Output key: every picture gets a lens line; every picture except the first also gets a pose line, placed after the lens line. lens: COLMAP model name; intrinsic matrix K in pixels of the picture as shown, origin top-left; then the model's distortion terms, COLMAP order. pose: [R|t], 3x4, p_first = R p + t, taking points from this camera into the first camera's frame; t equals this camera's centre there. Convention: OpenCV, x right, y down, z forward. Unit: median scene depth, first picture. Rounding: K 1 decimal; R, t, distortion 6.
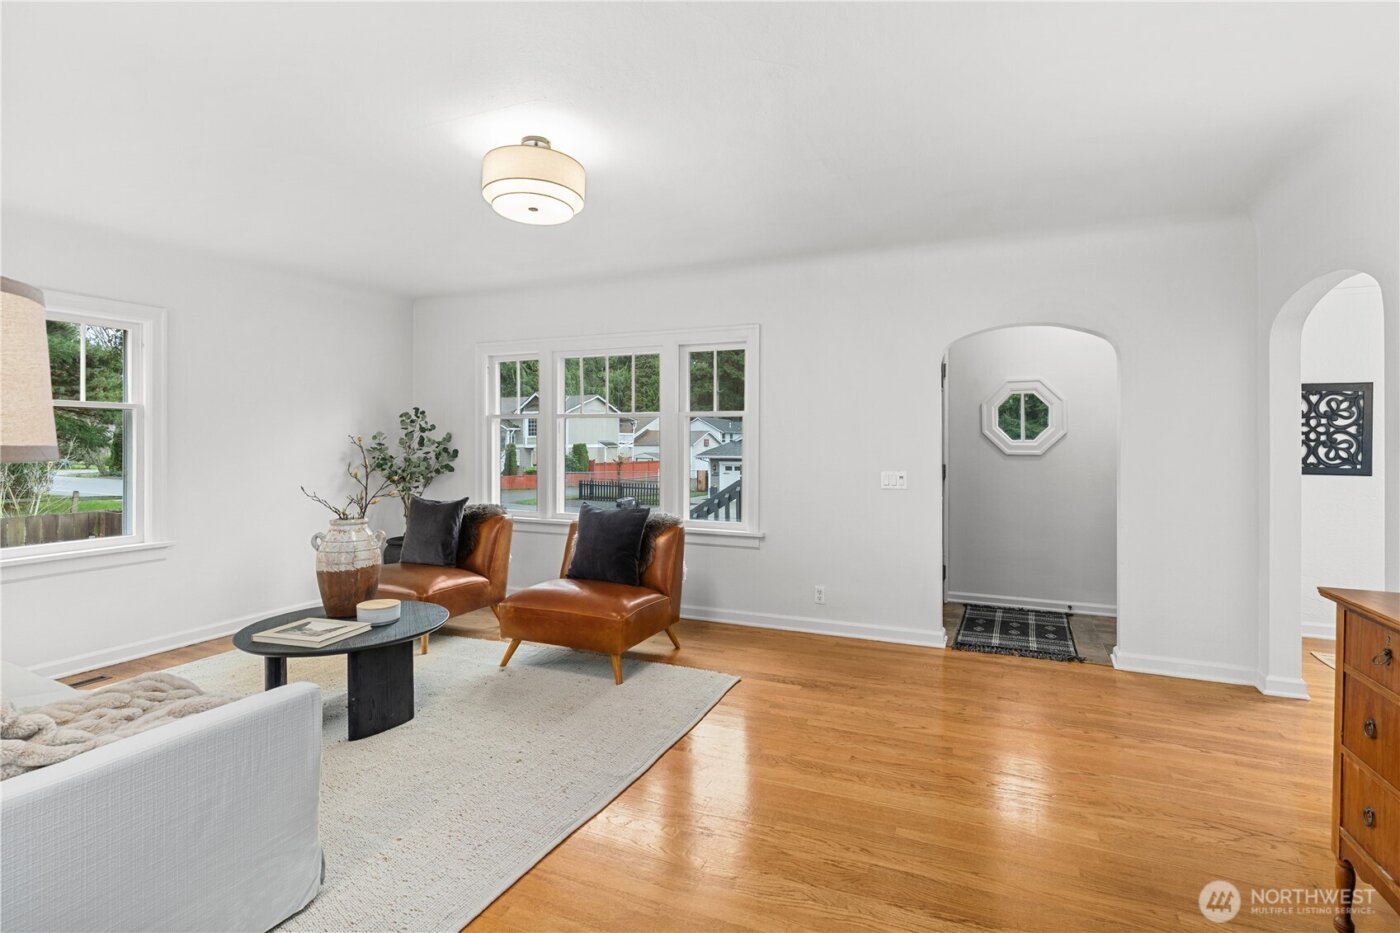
lens RADIAL K [[682.7, 0, 697.1], [0, 682.7, 443.8], [0, 0, 1]] dist [-0.001355, 0.000382]
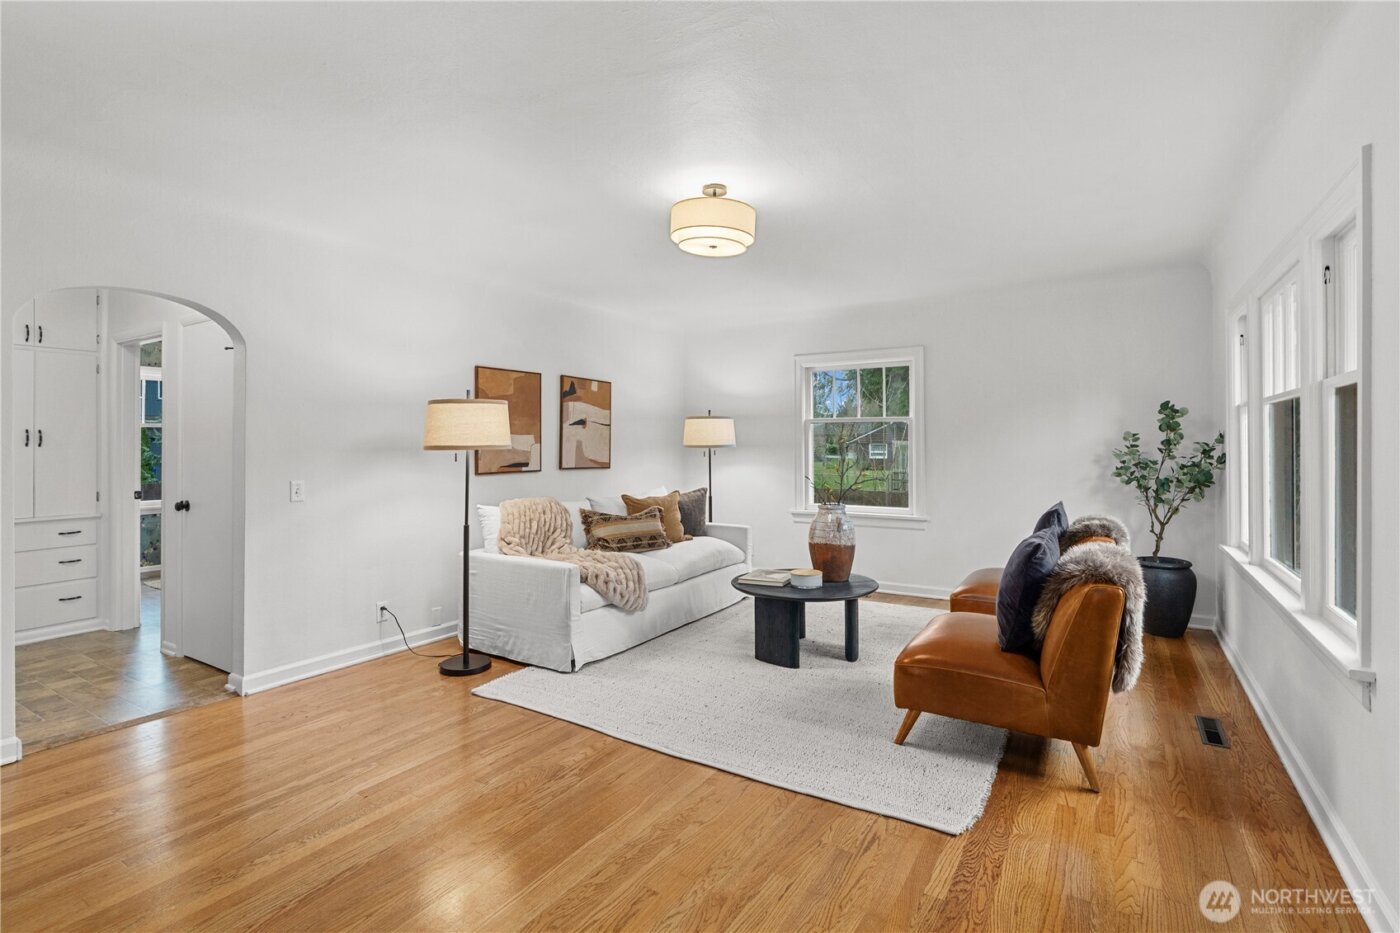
lens RADIAL K [[651.1, 0, 701.5], [0, 651.1, 444.9], [0, 0, 1]] dist [-0.001871, -0.000393]
pose [[-0.134126, 0.000347, -0.990964, 0.577438], [0.000147, 1.000000, 0.000331, -0.000798], [0.990964, -0.000101, -0.134126, 0.743481]]
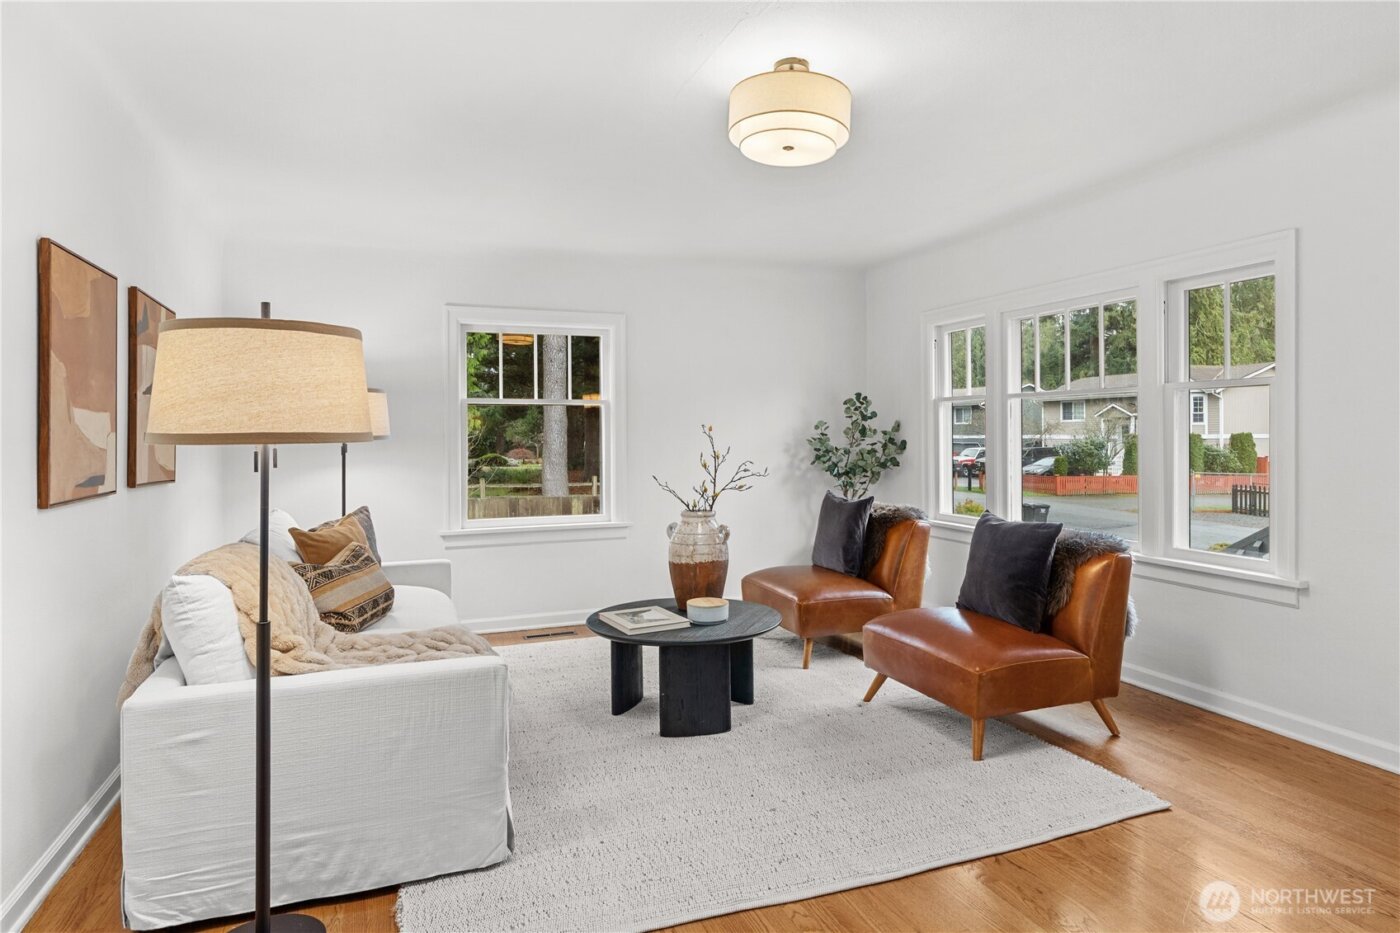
lens RADIAL K [[808.0, 0, 697.7], [0, 808.0, 436.0], [0, 0, 1]] dist [-0.000582, -0.000024]
pose [[0.705600, -0.003118, -0.708603, 0.245968], [0.004291, 0.999991, -0.000127, 0.002951], [0.708597, -0.002951, 0.705607, 0.152265]]
